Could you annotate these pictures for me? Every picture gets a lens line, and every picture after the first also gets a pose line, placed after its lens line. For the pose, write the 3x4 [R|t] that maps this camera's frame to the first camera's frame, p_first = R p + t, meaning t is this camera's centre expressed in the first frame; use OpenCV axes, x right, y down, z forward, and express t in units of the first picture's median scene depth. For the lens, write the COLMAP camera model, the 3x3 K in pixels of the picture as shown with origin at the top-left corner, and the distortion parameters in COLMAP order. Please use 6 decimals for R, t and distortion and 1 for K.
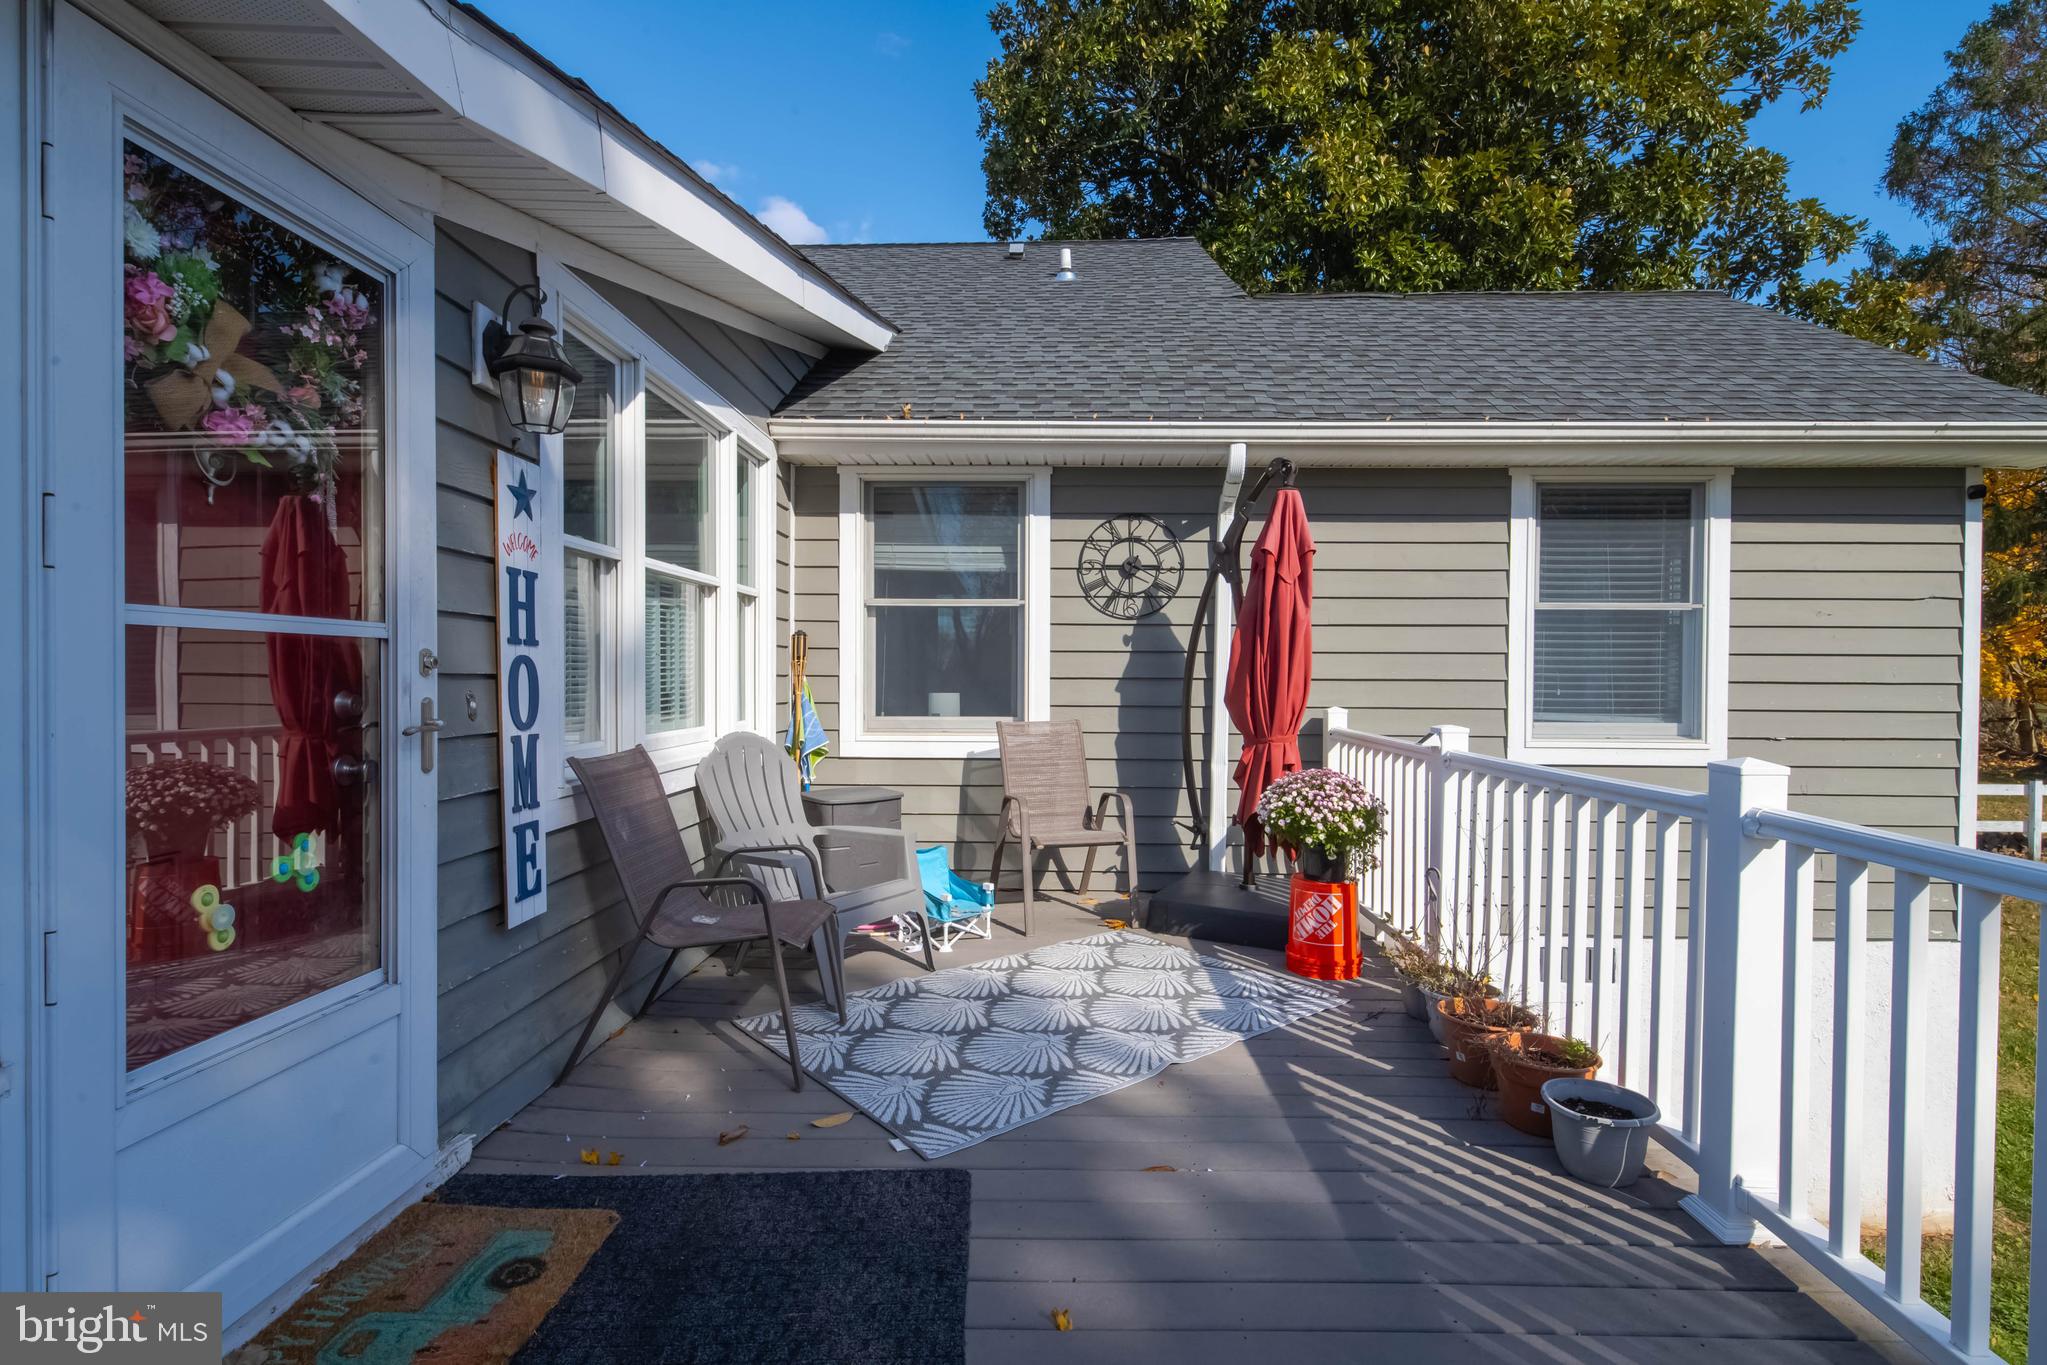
lens RADIAL K [[999.3, 0, 1061.3], [0, 999.3, 685.5], [0, 0, 1]] dist [0.019954, -0.007912]
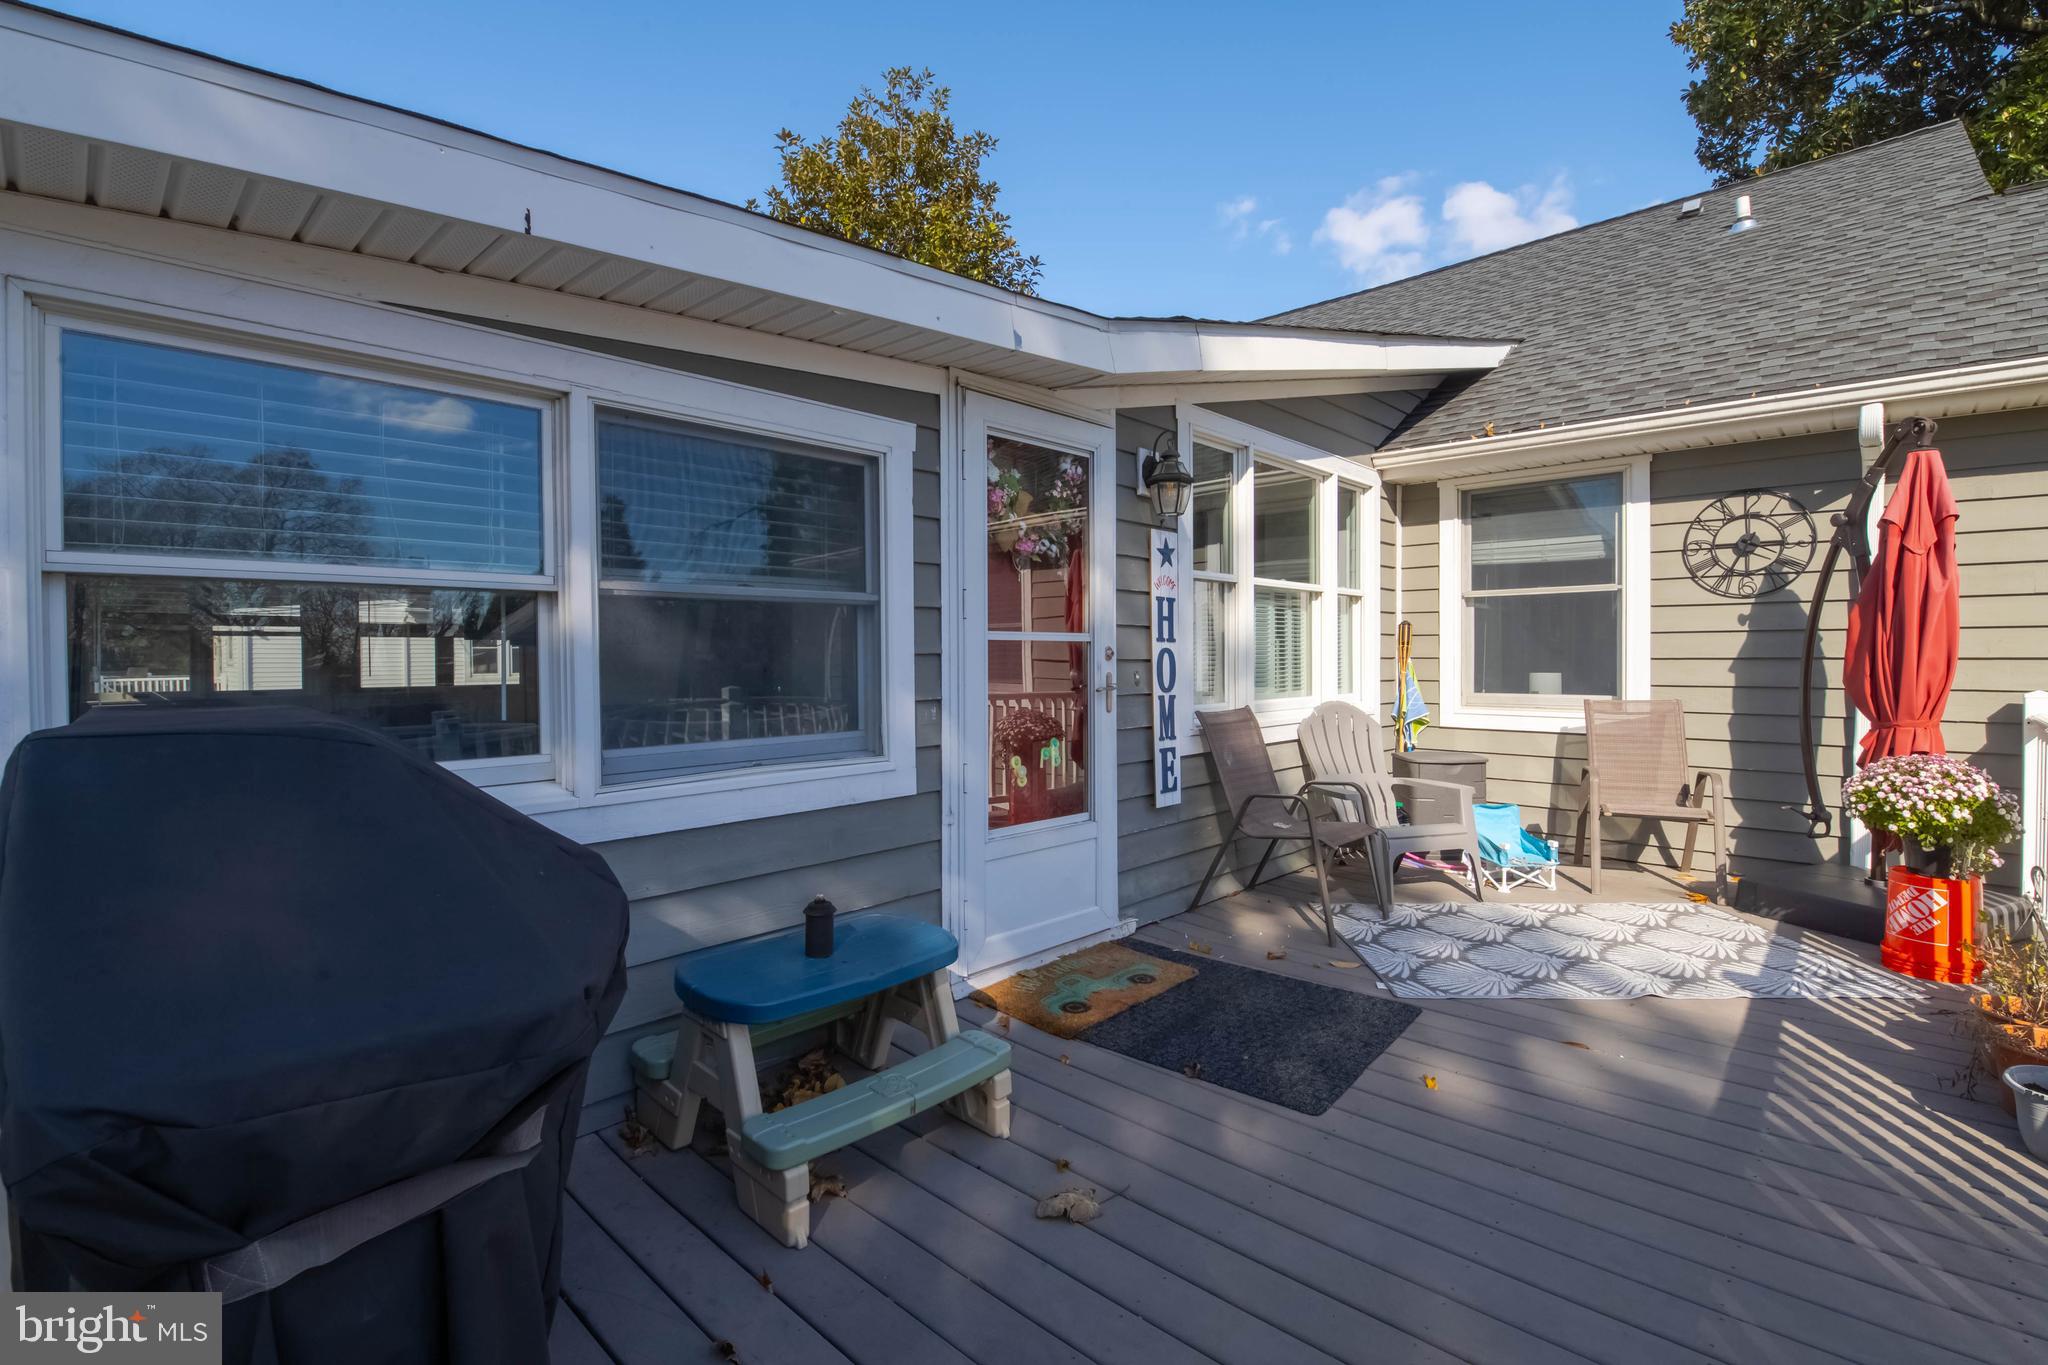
lens RADIAL K [[937.2, 0, 1017.3], [0, 937.2, 671.3], [0, 0, 1]] dist [-0.015552, -0.002256]
pose [[0.731209, 0.002726, -0.682148, 0.244547], [0.000757, 0.999988, 0.004807, 0.000919], [0.682153, -0.004031, 0.731199, -0.219652]]
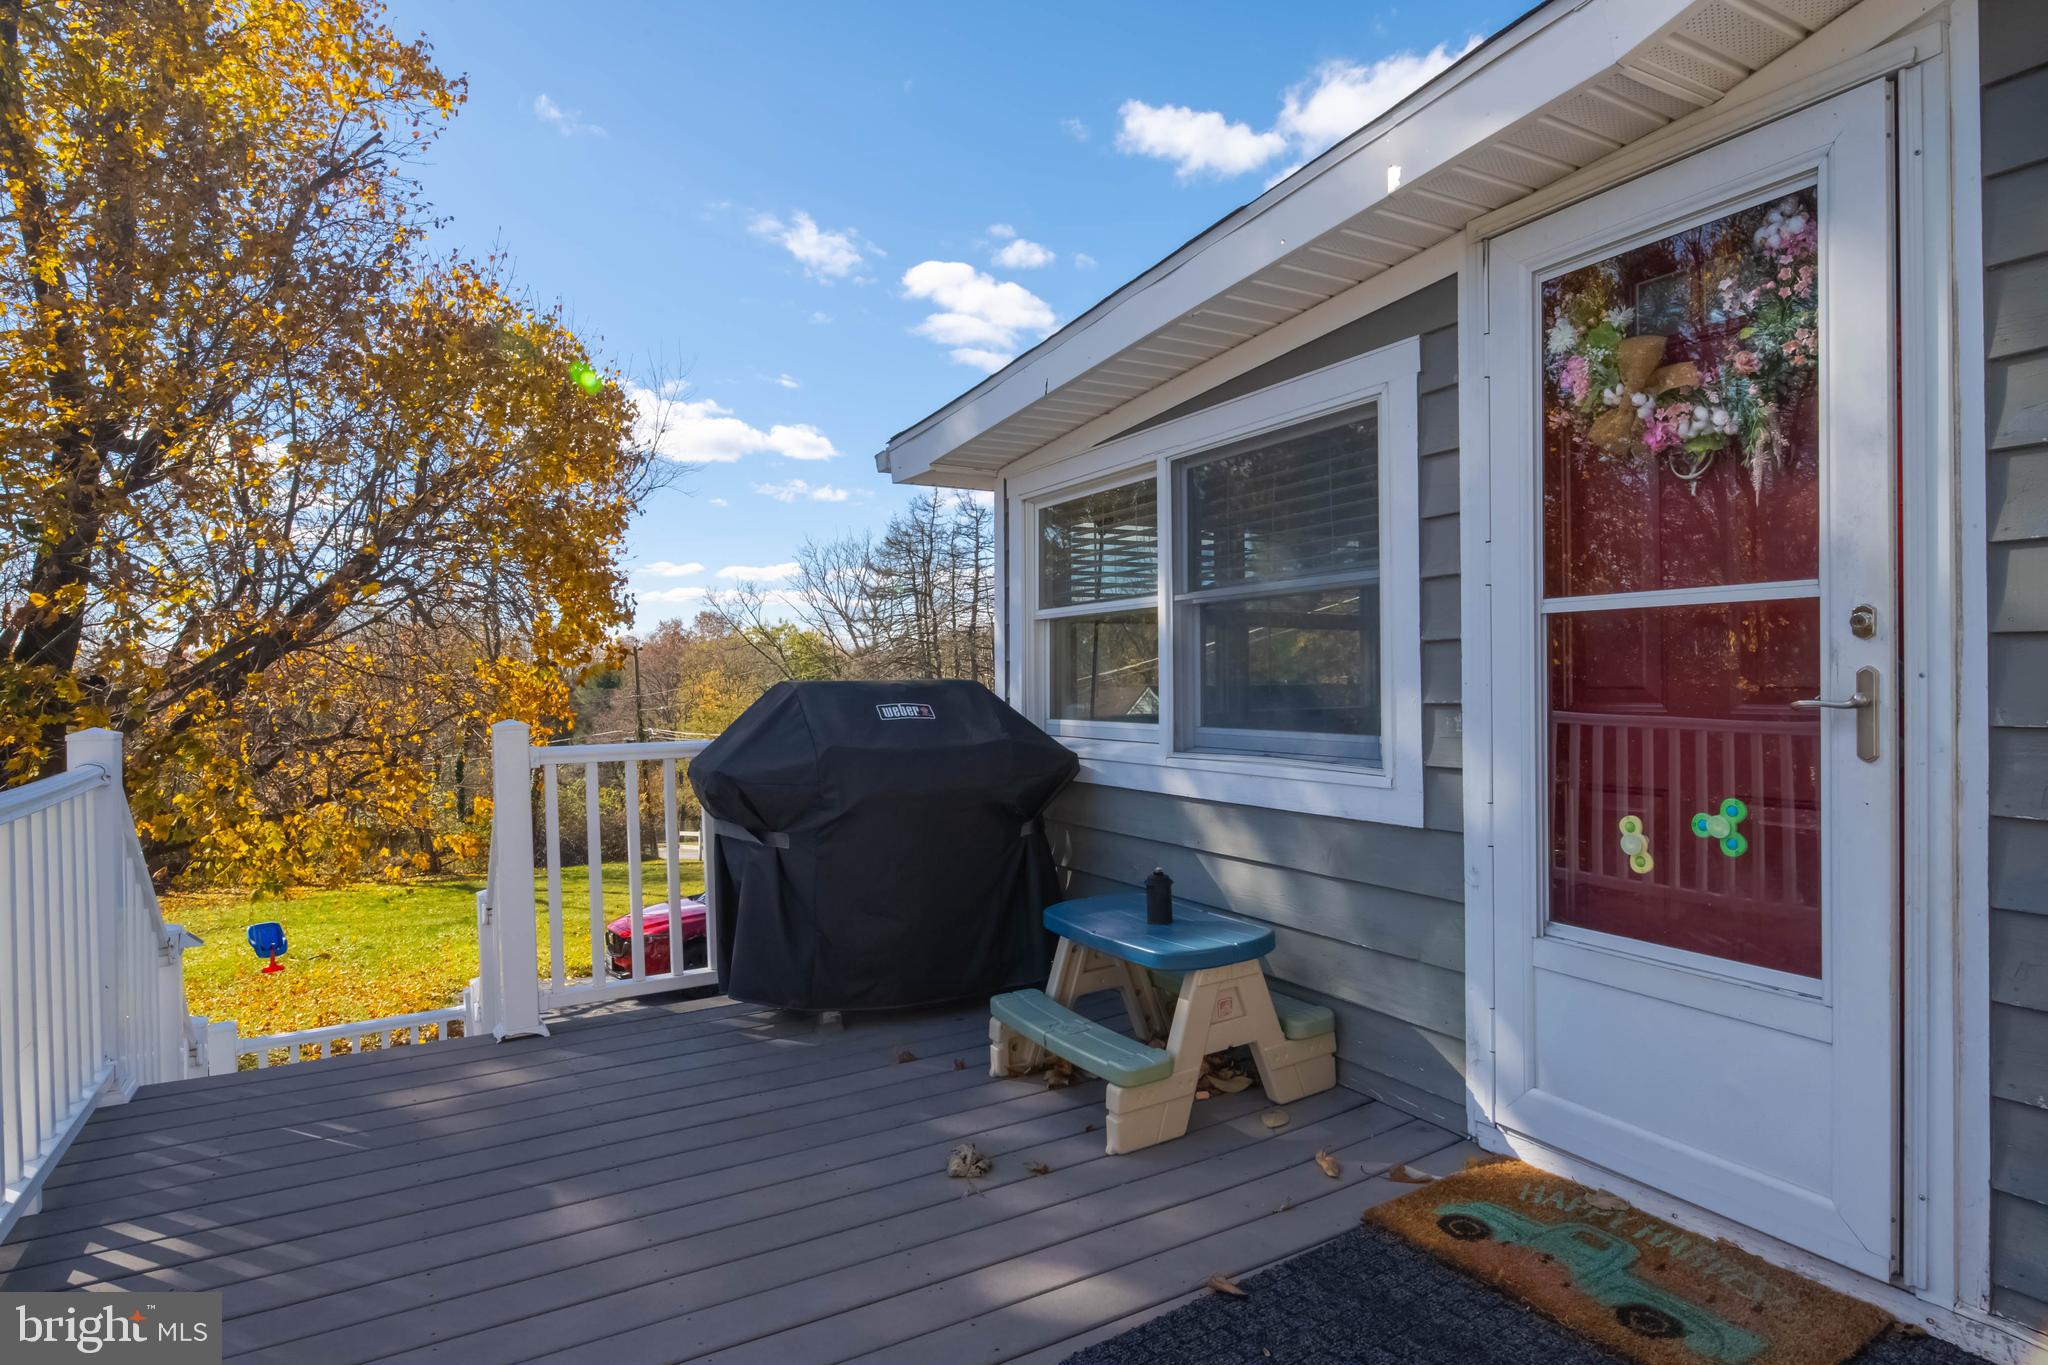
lens RADIAL K [[1180.1, 0, 1031.4], [0, 1180.1, 681.7], [0, 0, 1]] dist [0.057369, 0.000244]
pose [[-0.876754, 0.017831, -0.480608, 0.223806], [0.011257, 0.999800, 0.016558, -0.000212], [0.480806, 0.009107, -0.876779, 0.858485]]
